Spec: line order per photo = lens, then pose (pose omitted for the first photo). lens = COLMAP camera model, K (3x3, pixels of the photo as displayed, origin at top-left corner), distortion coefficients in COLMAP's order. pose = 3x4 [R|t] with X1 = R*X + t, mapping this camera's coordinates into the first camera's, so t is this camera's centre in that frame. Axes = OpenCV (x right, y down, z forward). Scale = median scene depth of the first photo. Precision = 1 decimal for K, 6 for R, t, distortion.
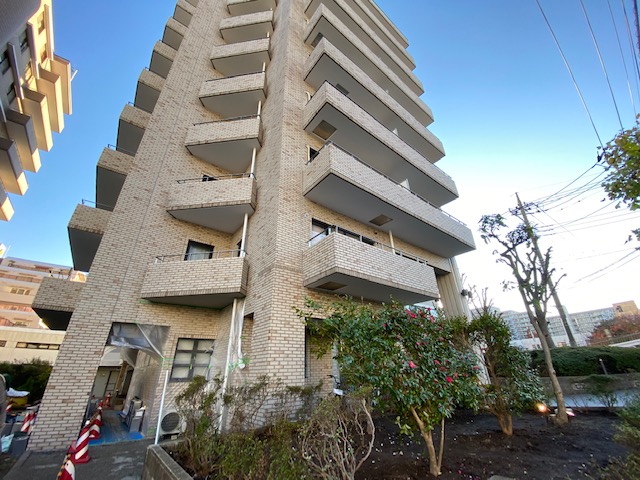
lens RADIAL K [[259.5, 0, 320.7], [0, 259.5, 239.9], [0, 0, 1]] dist [0.009835, -0.015105]
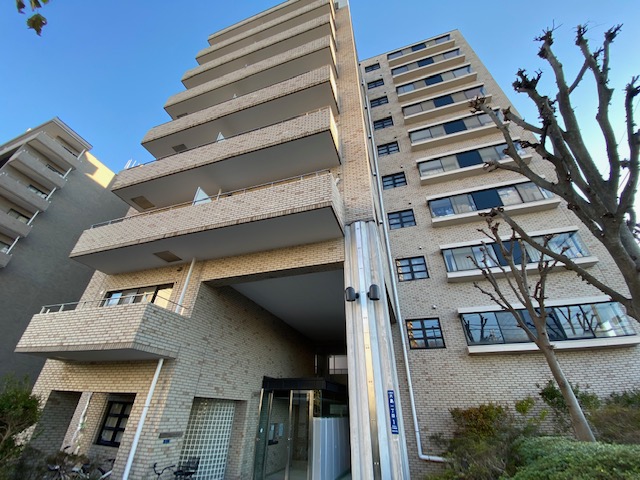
lens RADIAL K [[259.5, 0, 318.1], [0, 259.5, 236.7], [0, 0, 1]] dist [0.009835, -0.015105]
pose [[0.552036, -0.440654, -0.707870, 1.512218], [0.348855, 0.893133, -0.283925, 0.373652], [0.757335, -0.090207, 0.646766, 1.083952]]
